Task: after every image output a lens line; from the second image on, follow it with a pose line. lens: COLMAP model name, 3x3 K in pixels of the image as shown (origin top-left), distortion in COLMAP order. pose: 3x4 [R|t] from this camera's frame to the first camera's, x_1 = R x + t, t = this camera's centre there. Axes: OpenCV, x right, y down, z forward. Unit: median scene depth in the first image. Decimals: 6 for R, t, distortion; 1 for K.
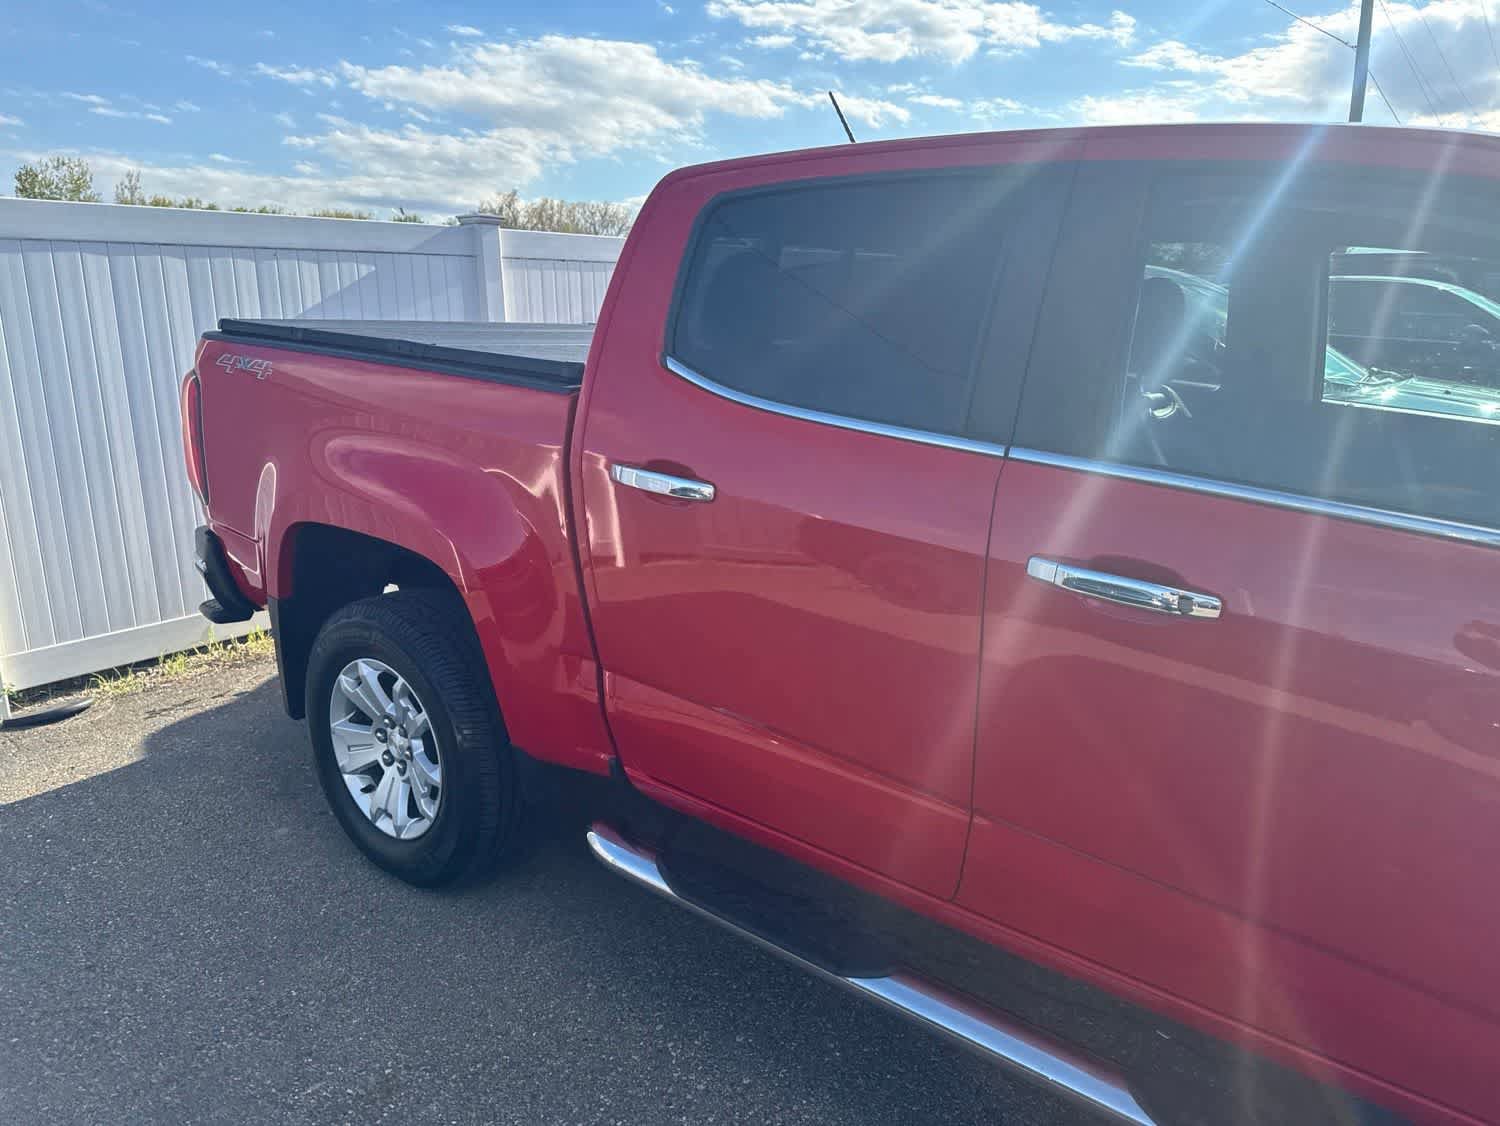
lens RADIAL K [[1111.4, 0, 751.0], [0, 1111.4, 573.8], [0, 0, 1]] dist [0.021437, -0.020545]
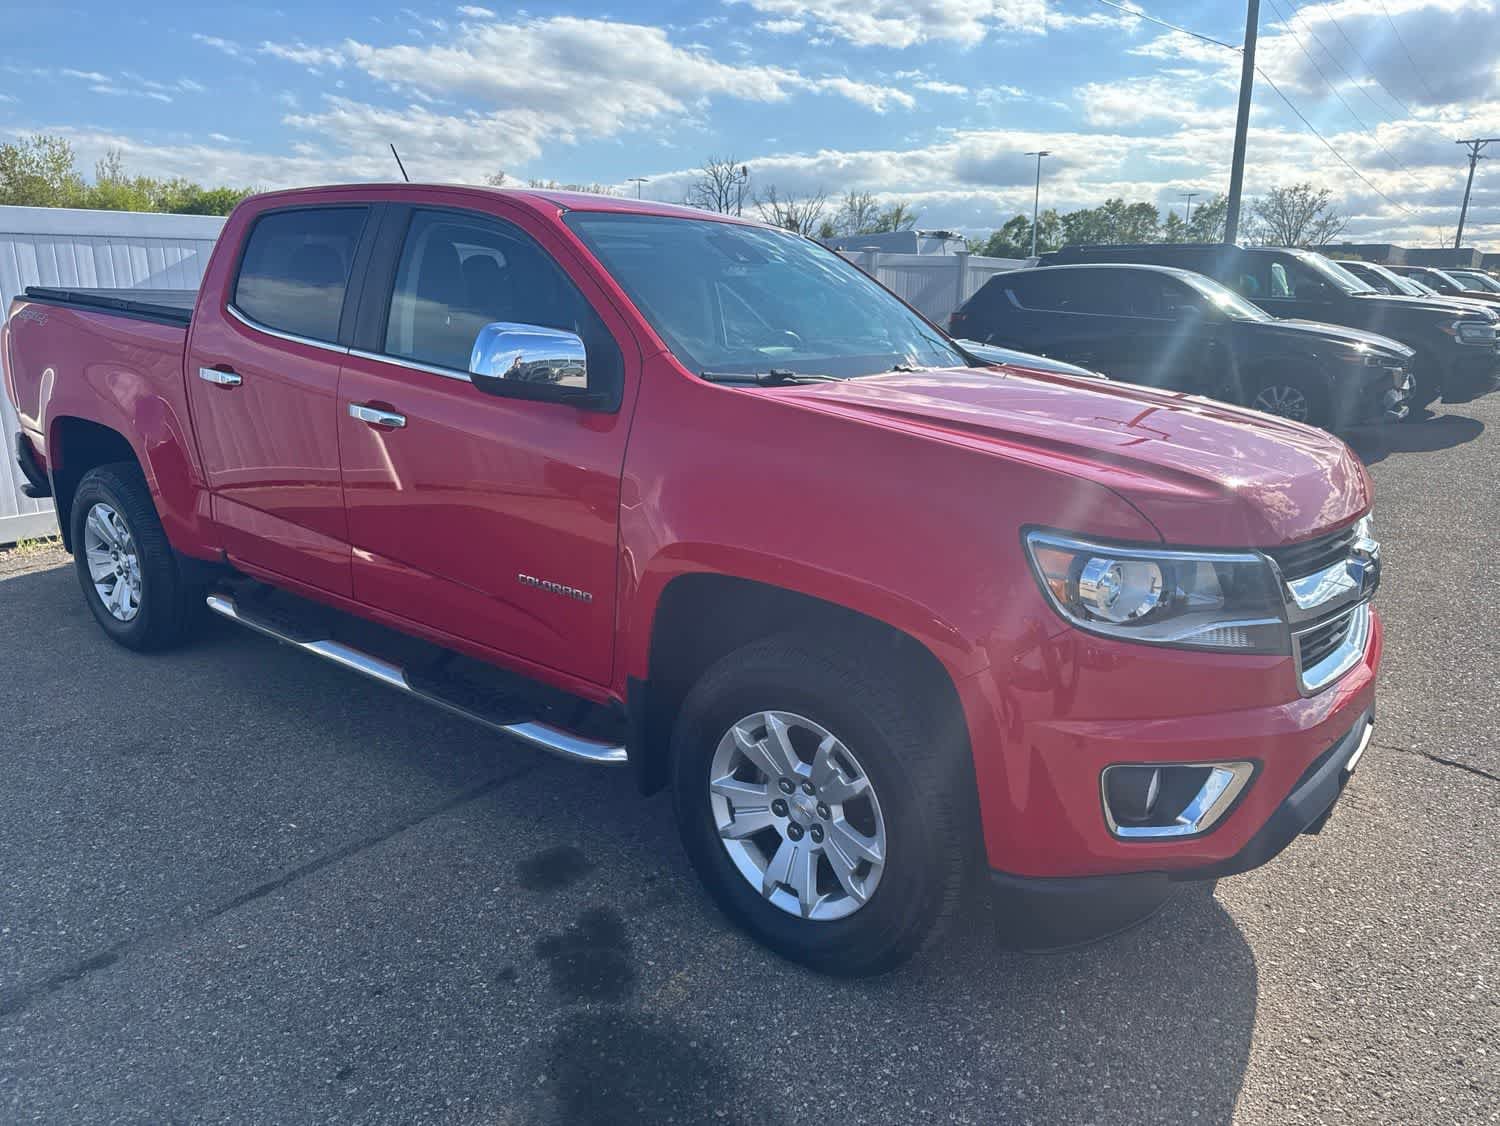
lens RADIAL K [[1111.4, 0, 765.1], [0, 1111.4, 564.0], [0, 0, 1]] dist [0.021437, -0.020545]
pose [[0.999788, 0.001953, 0.020508, -0.212731], [-0.002044, 0.999988, 0.004380, -0.024130], [-0.020499, -0.004421, 0.999780, 0.079032]]
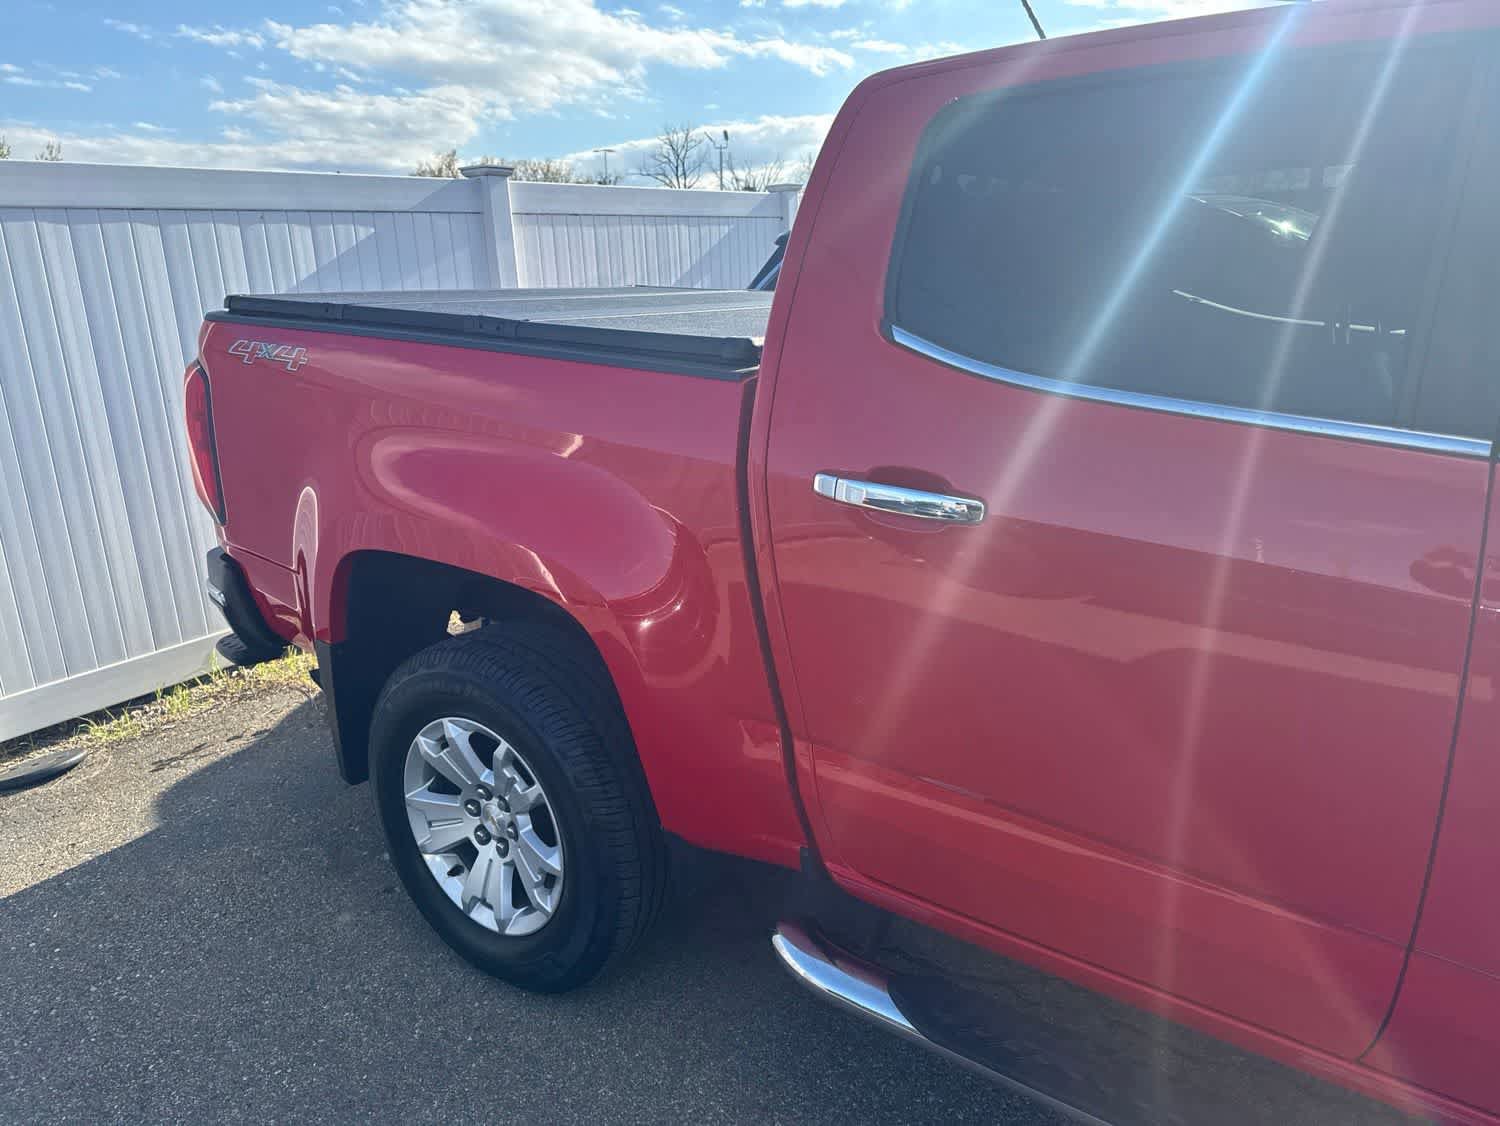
lens RADIAL K [[1111.4, 0, 755.6], [0, 1111.4, 568.4], [0, 0, 1]] dist [0.021437, -0.020545]
pose [[0.998257, -0.045142, 0.038027, -0.088003], [0.043854, 0.998457, 0.034058, -0.027647], [-0.039506, -0.032331, 0.998696, 0.111719]]
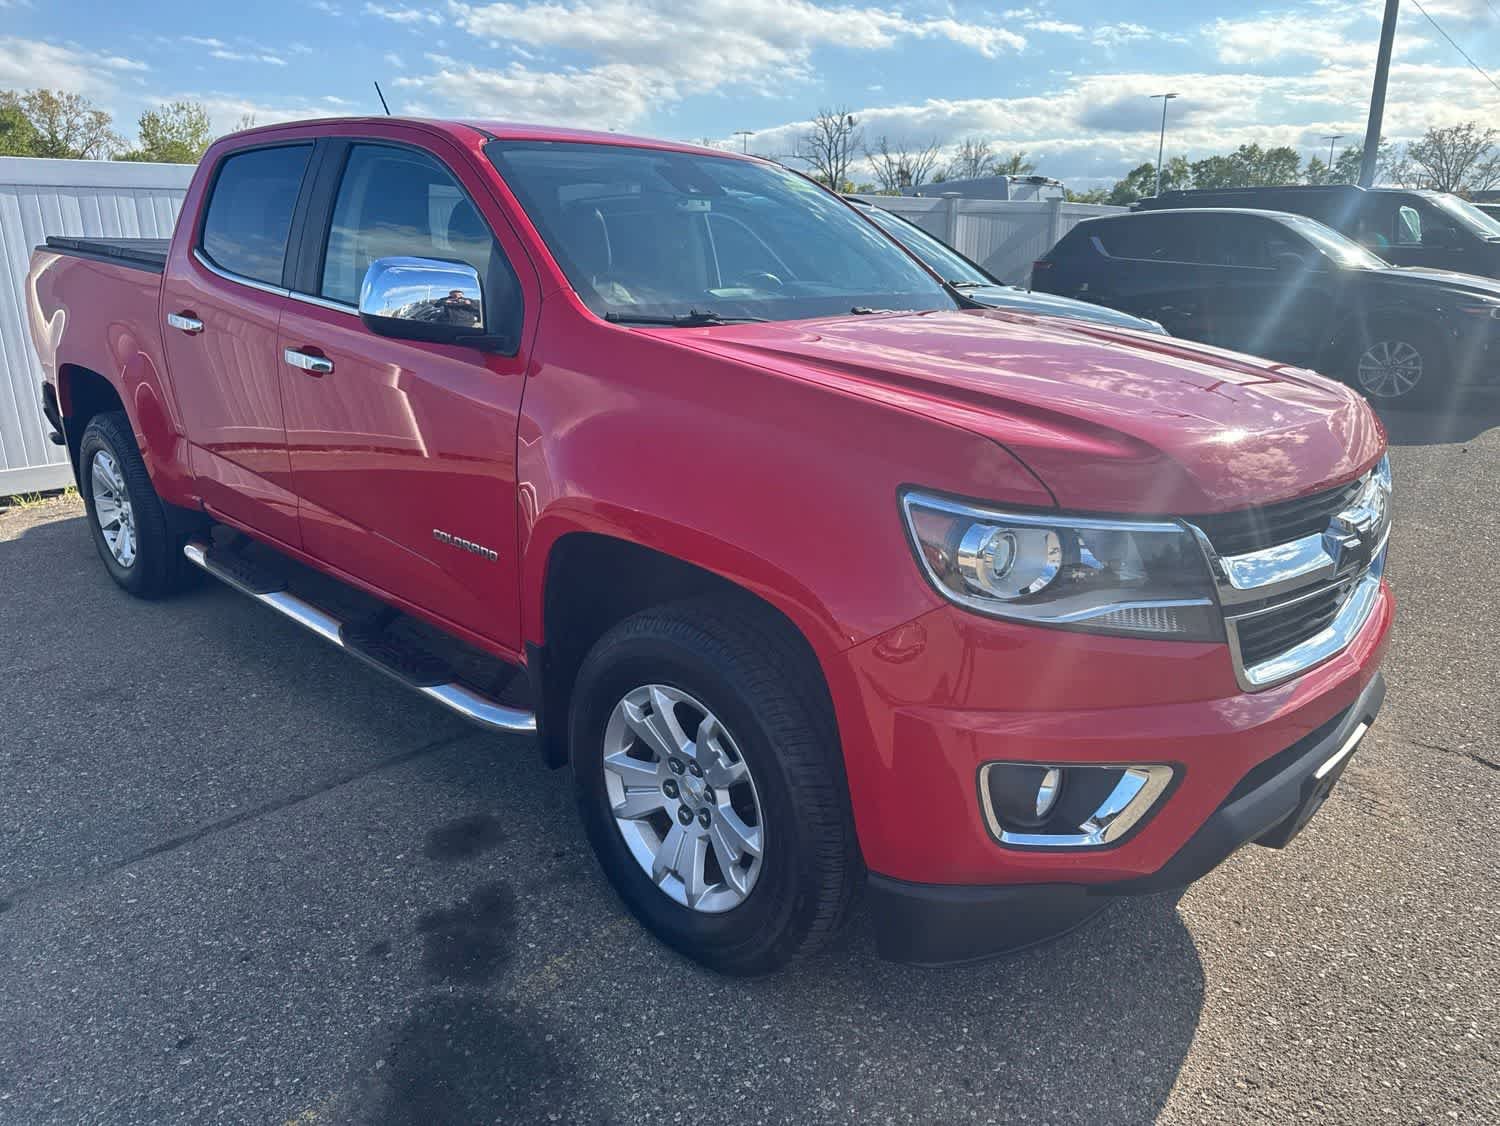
lens RADIAL K [[1111.4, 0, 731.2], [0, 1111.4, 580.1], [0, 0, 1]] dist [0.021437, -0.020545]
pose [[0.994899, 0.027351, -0.097102, -0.126122], [-0.022026, 0.998216, 0.055487, -0.024857], [0.098446, -0.053065, 0.993727, 0.128854]]
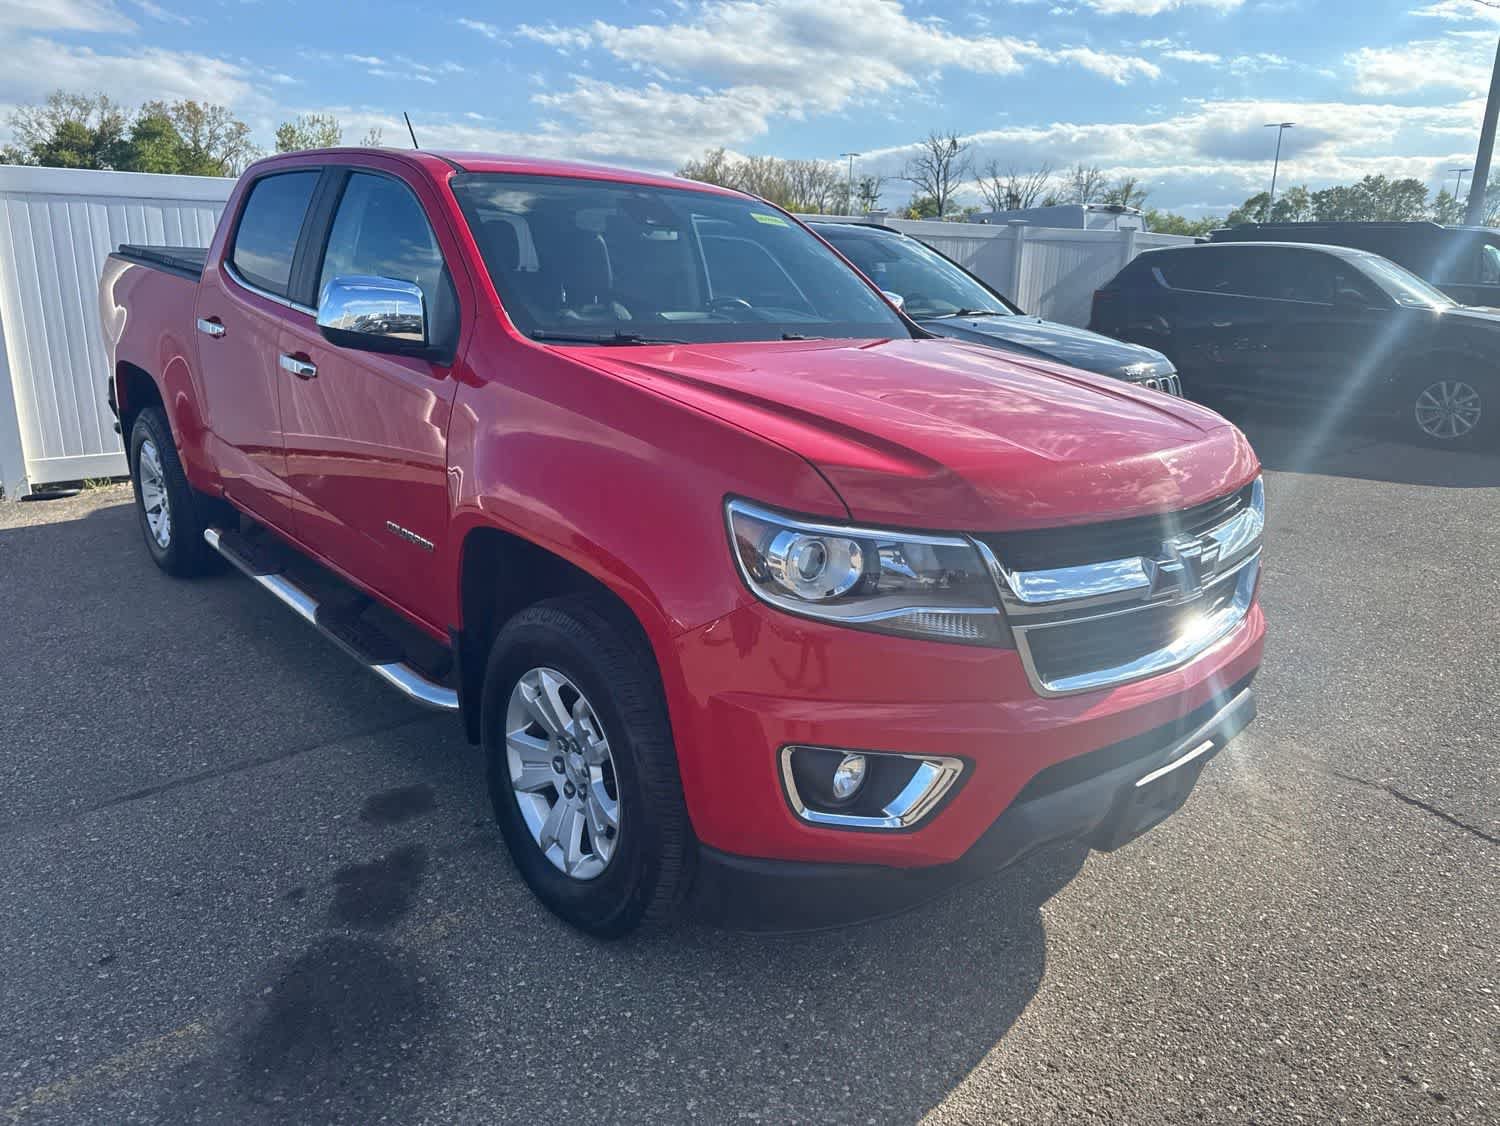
lens RADIAL K [[1111.4, 0, 765.8], [0, 1111.4, 559.9], [0, 0, 1]] dist [0.021437, -0.020545]
pose [[0.983335, 0.069381, -0.168044, -0.020513], [-0.065828, 0.997475, 0.026634, -0.024556], [0.169467, -0.015128, 0.985420, 0.098135]]
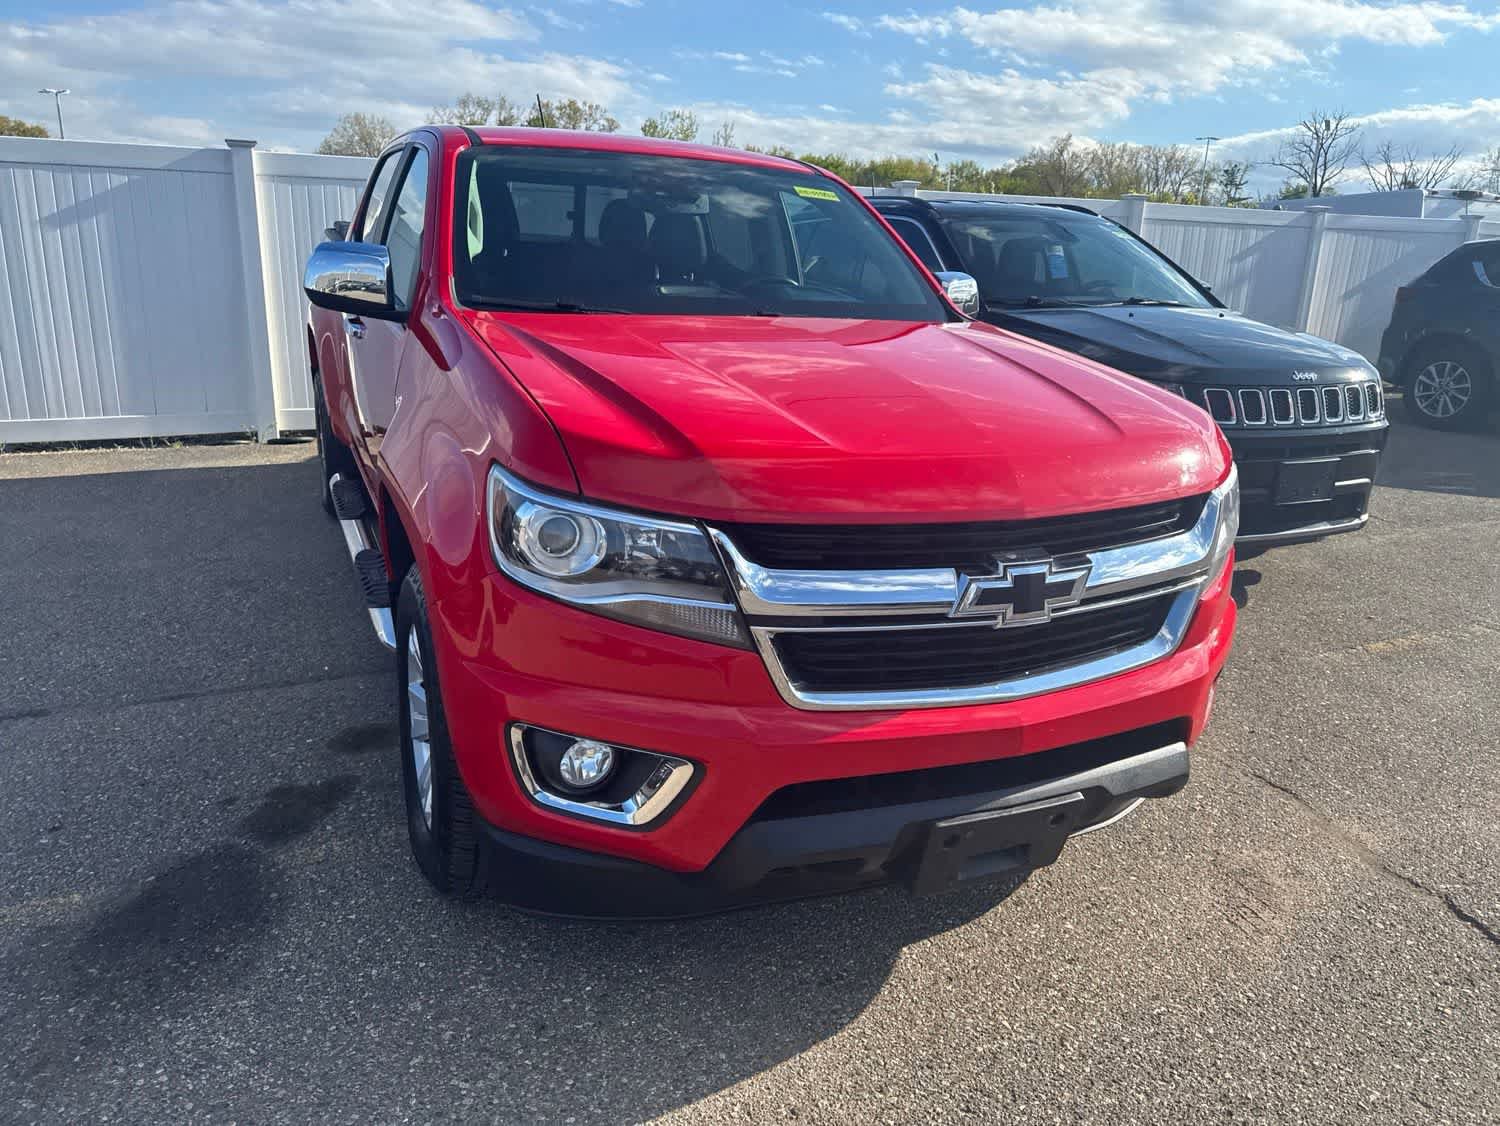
lens RADIAL K [[1111.4, 0, 743.3], [0, 1111.4, 561.6], [0, 0, 1]] dist [0.021437, -0.020545]
pose [[0.878388, 0.163361, -0.449163, 0.162369], [-0.148569, 0.986543, 0.068263, -0.041842], [0.454270, 0.006771, 0.890838, 0.179943]]
